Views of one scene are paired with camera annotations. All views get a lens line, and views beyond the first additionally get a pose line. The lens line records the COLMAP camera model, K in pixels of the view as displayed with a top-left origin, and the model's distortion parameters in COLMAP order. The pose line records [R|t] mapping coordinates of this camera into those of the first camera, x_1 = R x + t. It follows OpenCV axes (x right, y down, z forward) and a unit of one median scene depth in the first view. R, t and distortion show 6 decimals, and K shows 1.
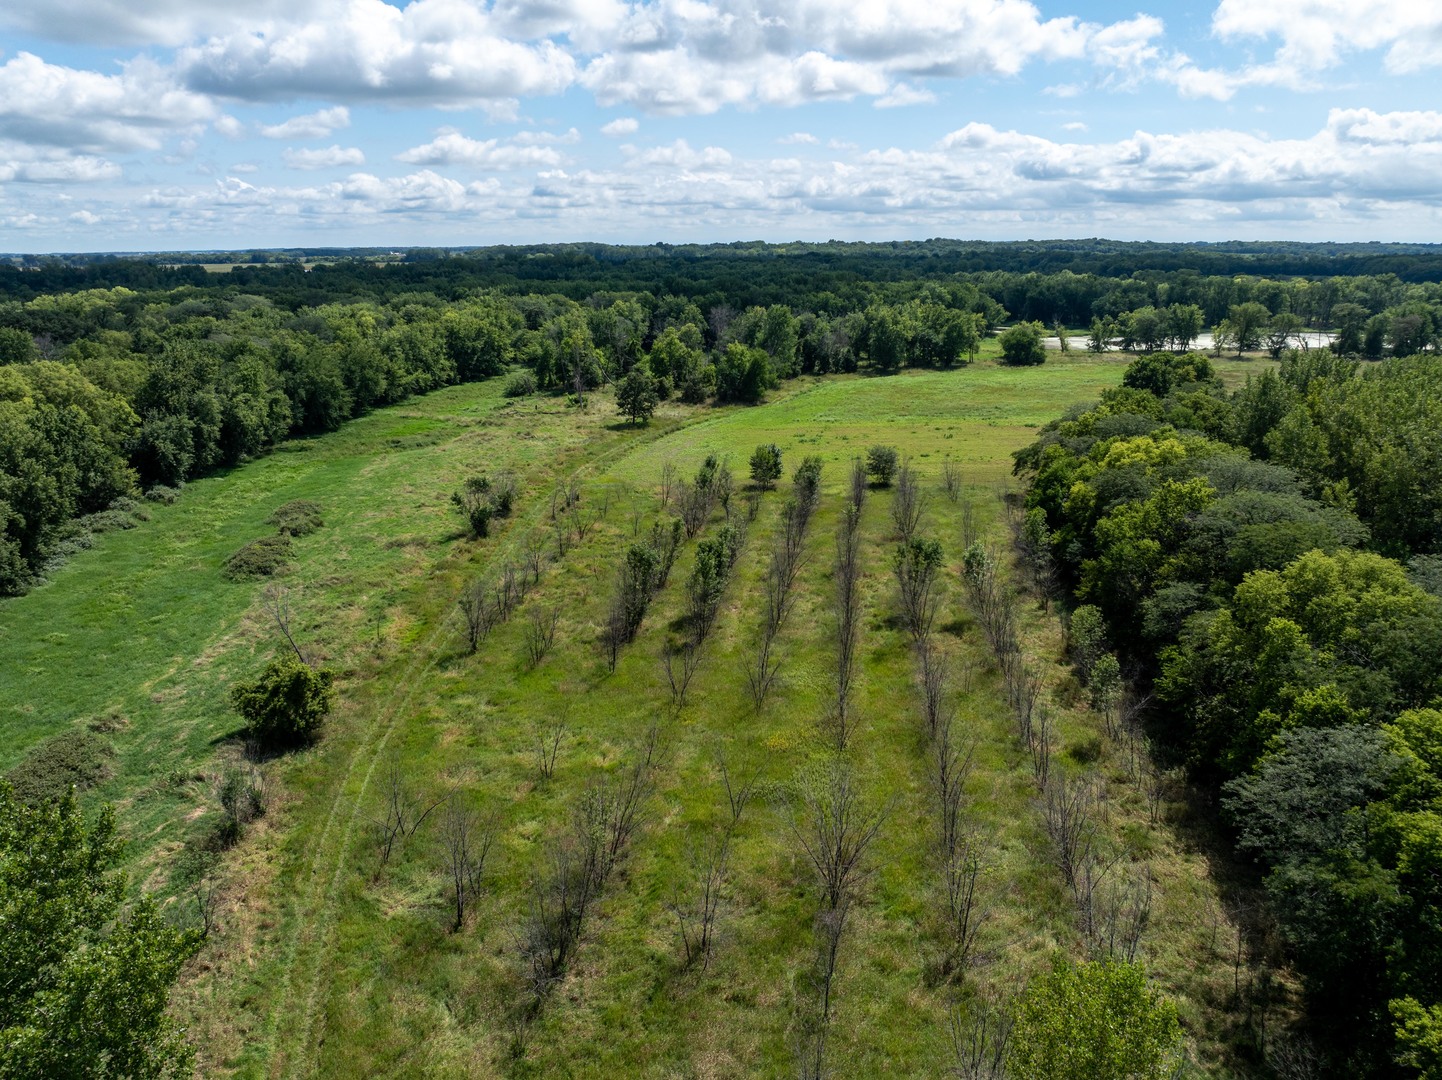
lens RADIAL K [[1012.8, 0, 721.0], [0, 1012.8, 540.0], [0, 0, 1]] dist [-0.039558, 0.004557]
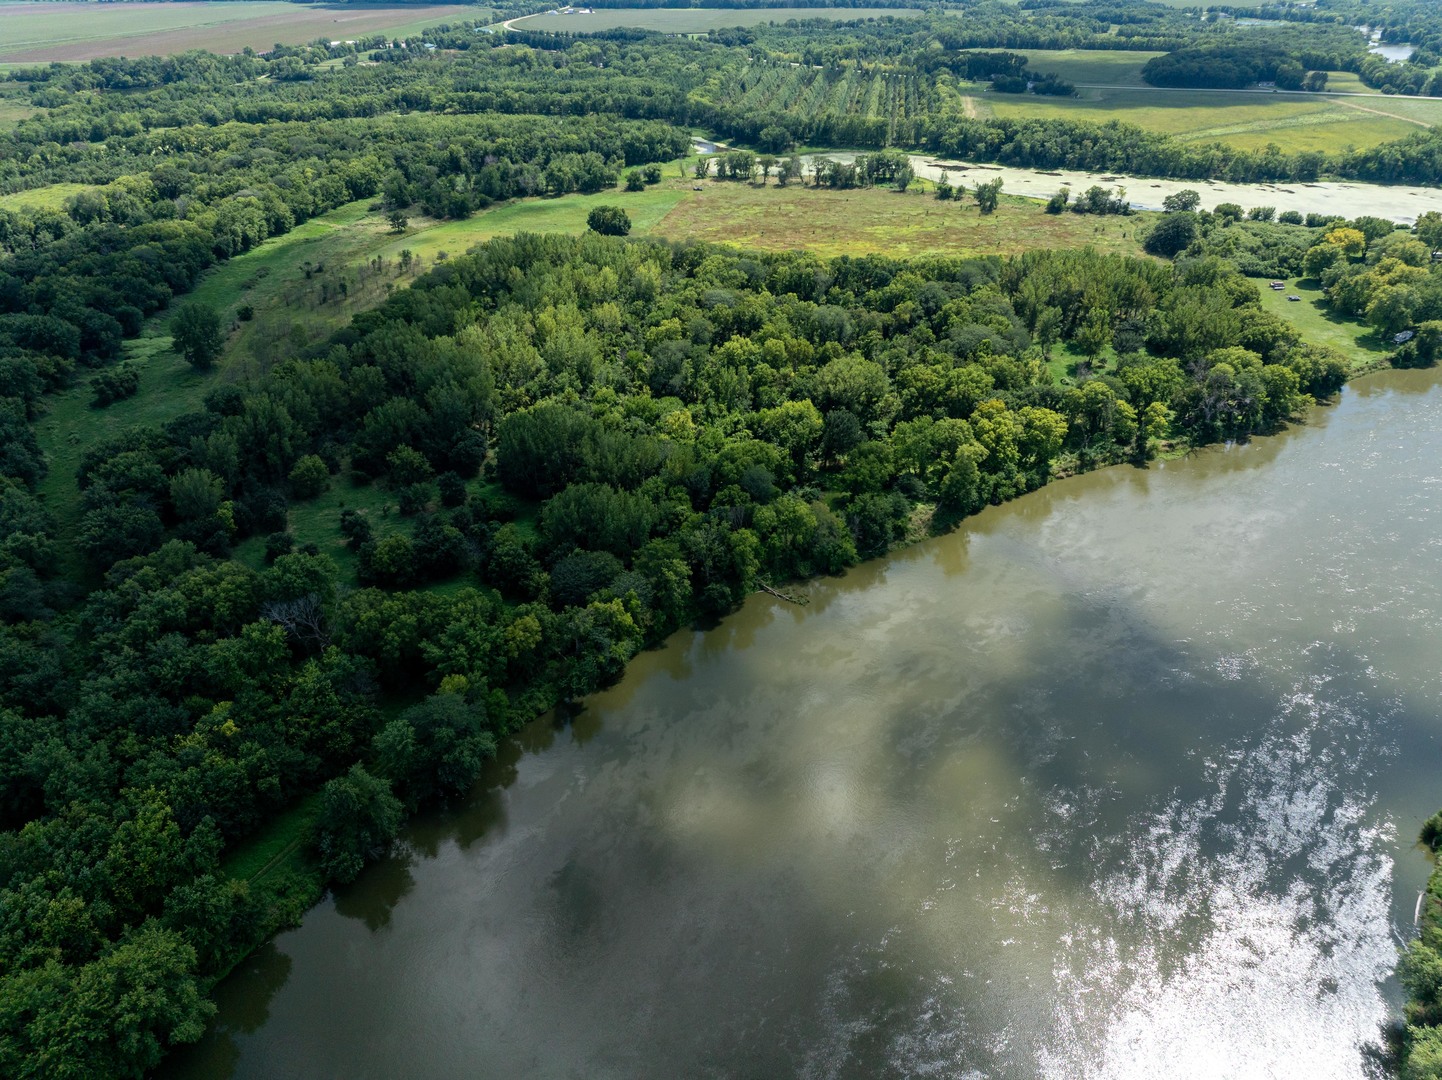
lens RADIAL K [[1004.5, 0, 721.0], [0, 1004.5, 540.0], [0, 0, 1]] dist [-0.065734, 0.029902]
pose [[0.996734, 0.044272, -0.067538, 0.750196], [-0.024895, 0.964051, 0.264547, -0.038086], [0.076822, -0.262002, 0.962005, -1.258054]]
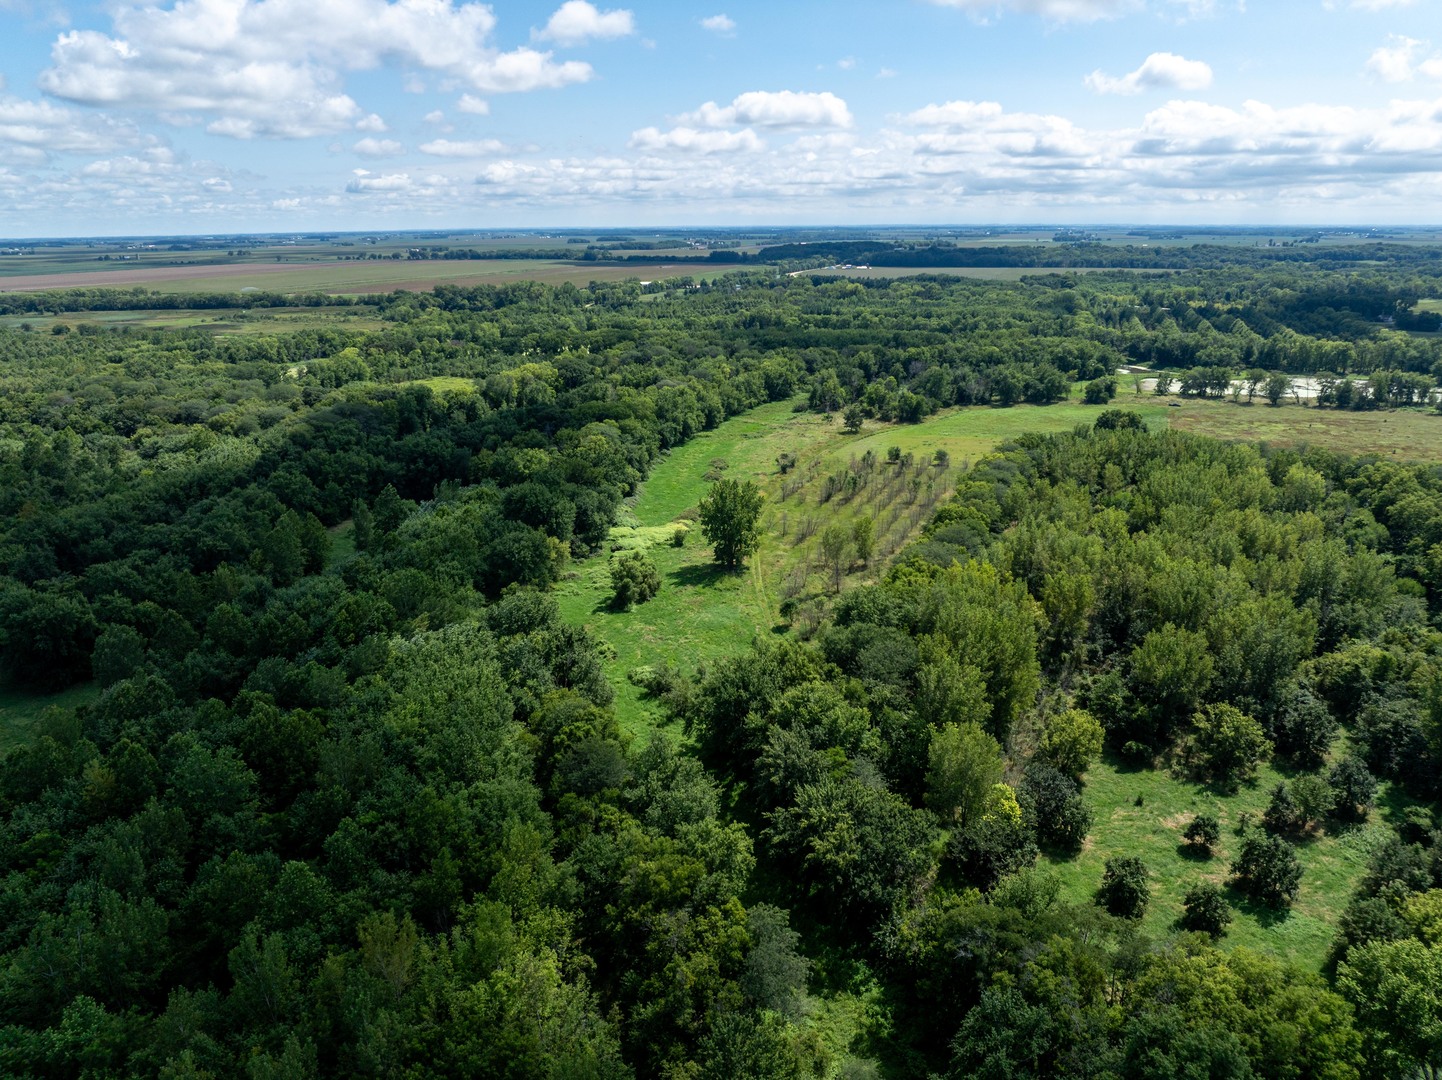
lens RADIAL K [[1004.5, 0, 721.0], [0, 1004.5, 540.0], [0, 0, 1]] dist [-0.065734, 0.029902]
pose [[0.963326, 0.077355, -0.256942, 0.171941], [-0.071550, 0.996927, 0.031877, 0.054185], [0.258618, -0.012324, 0.965901, -0.919327]]
